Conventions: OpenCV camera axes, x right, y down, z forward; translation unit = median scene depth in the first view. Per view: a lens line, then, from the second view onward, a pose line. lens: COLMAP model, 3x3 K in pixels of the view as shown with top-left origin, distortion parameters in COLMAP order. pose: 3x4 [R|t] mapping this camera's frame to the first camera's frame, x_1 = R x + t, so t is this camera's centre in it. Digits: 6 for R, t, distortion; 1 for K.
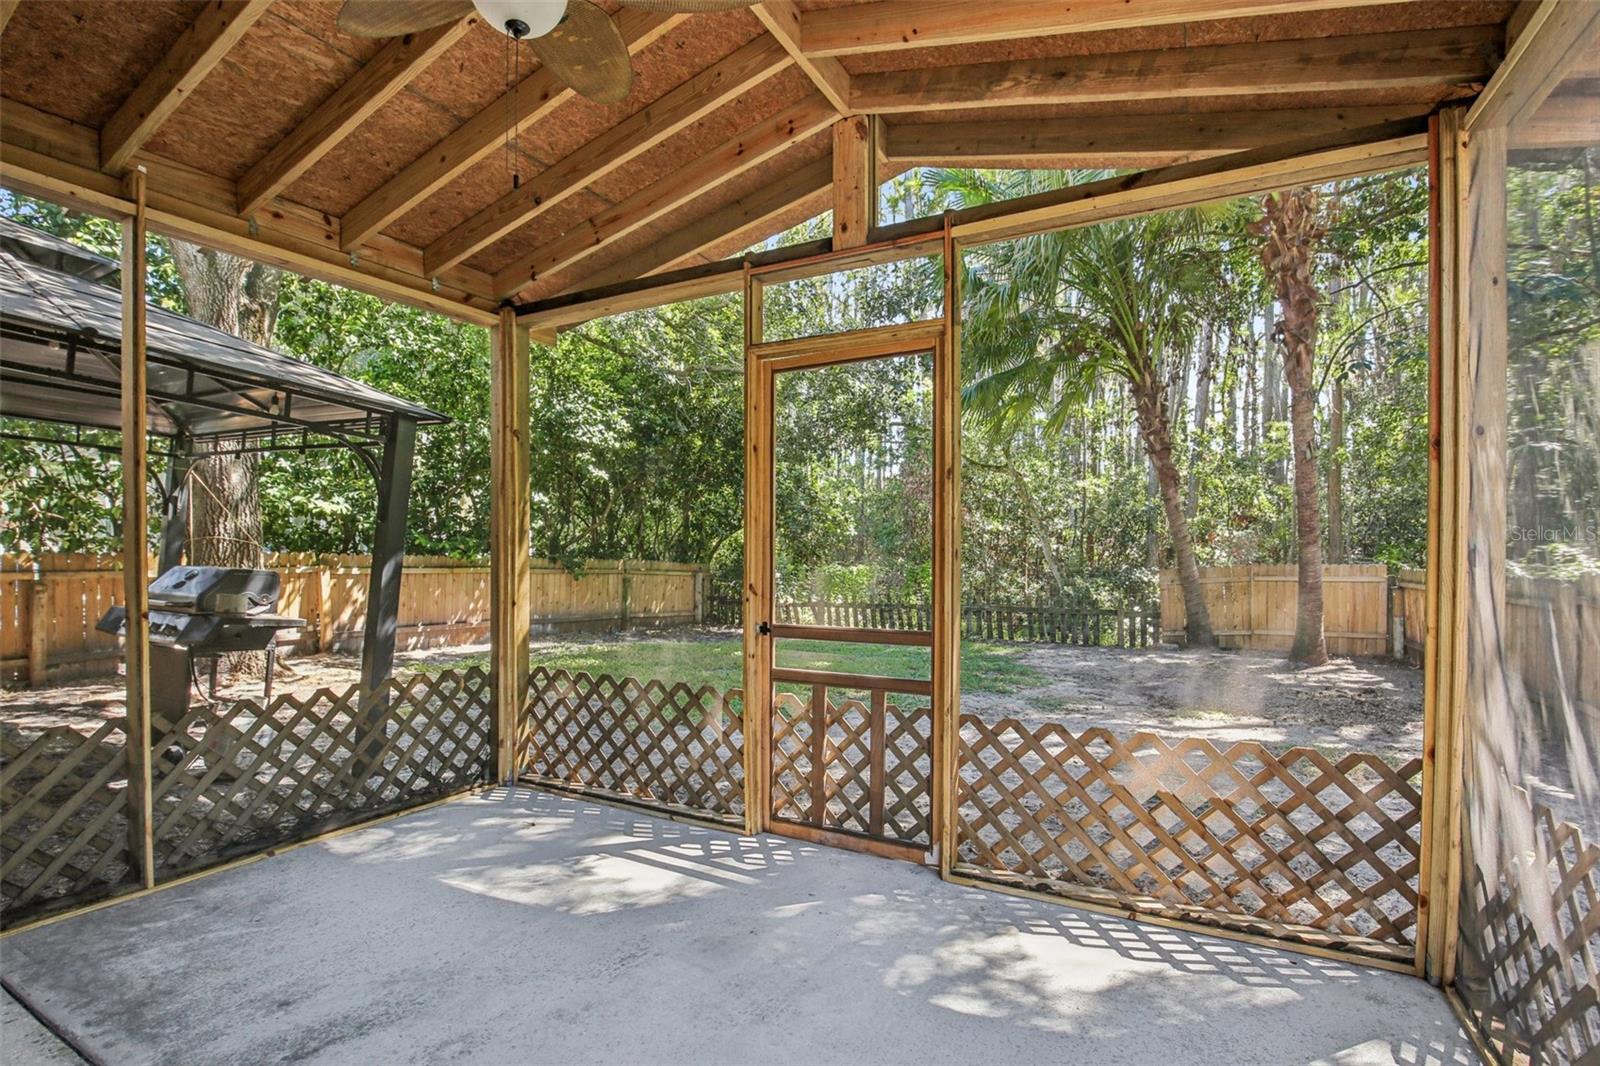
lens RADIAL K [[740.5, 0, 796.2], [0, 740.5, 523.6], [0, 0, 1]] dist [-0.026029, 0.000258]
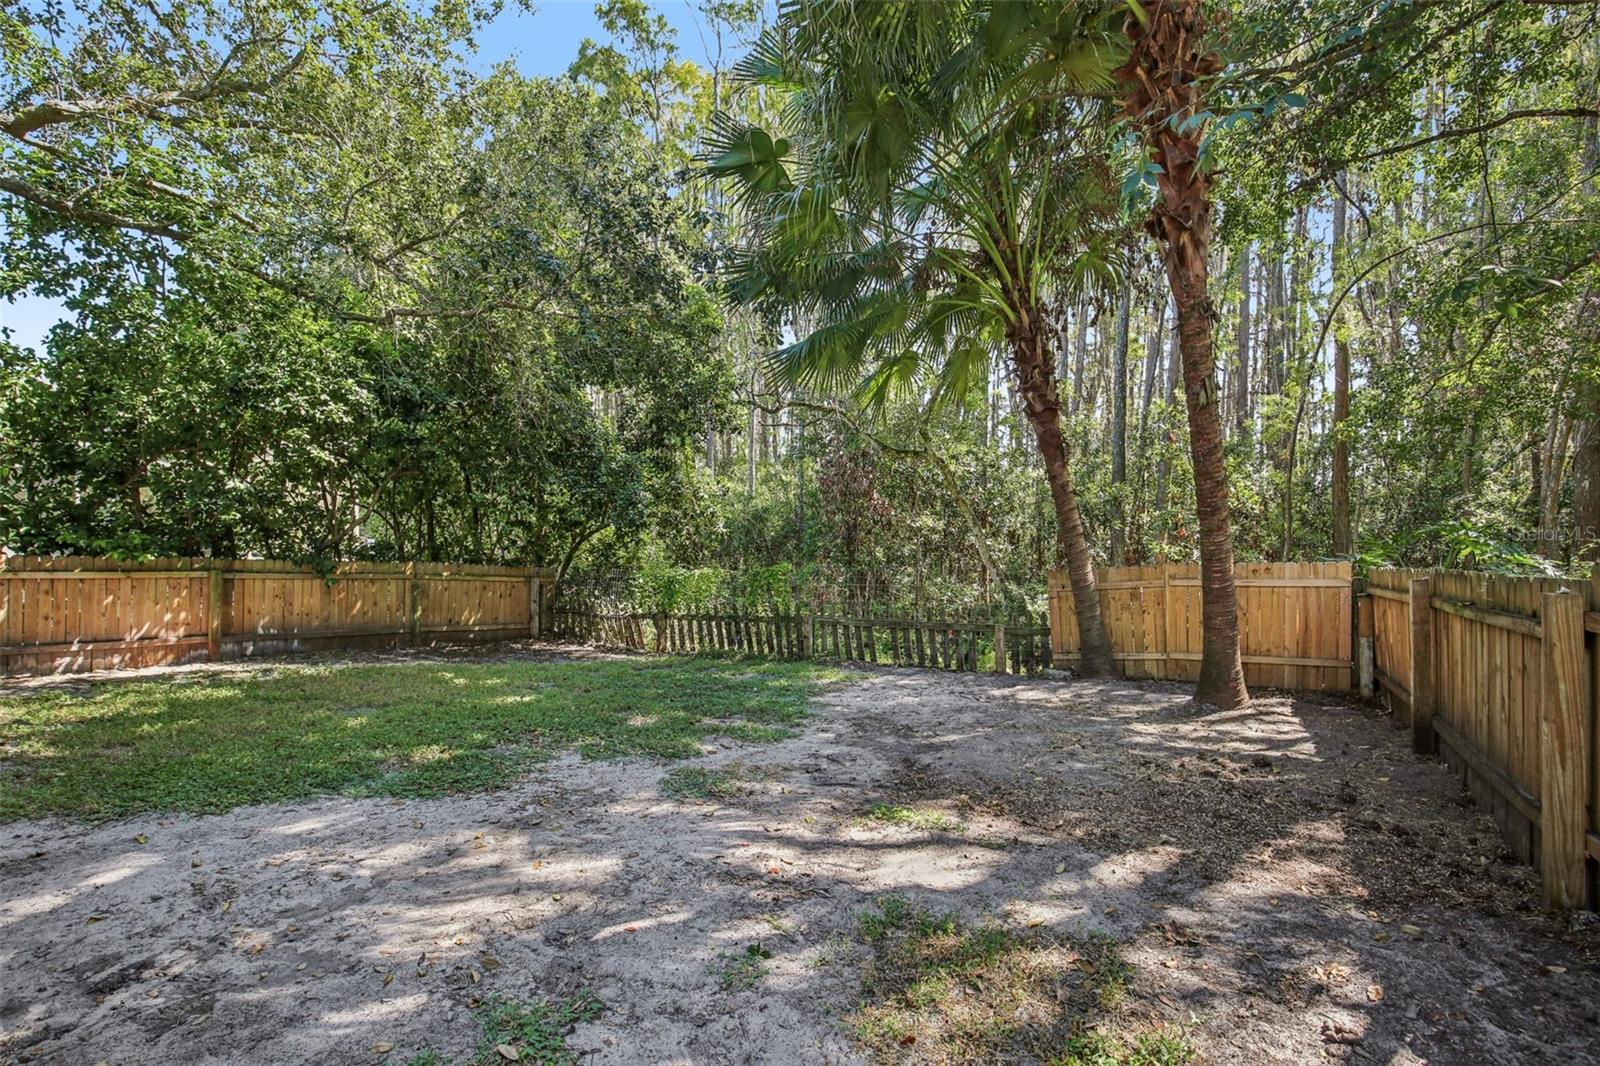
lens RADIAL K [[726.2, 0, 800.0], [0, 726.2, 533.0], [0, 0, 1]] dist [-0.029049, 0.000108]
pose [[0.997364, -0.008186, -0.072098, 0.305699], [0.008254, 0.999966, 0.000638, 0.021344], [0.072090, -0.001231, 0.997397, 0.252474]]
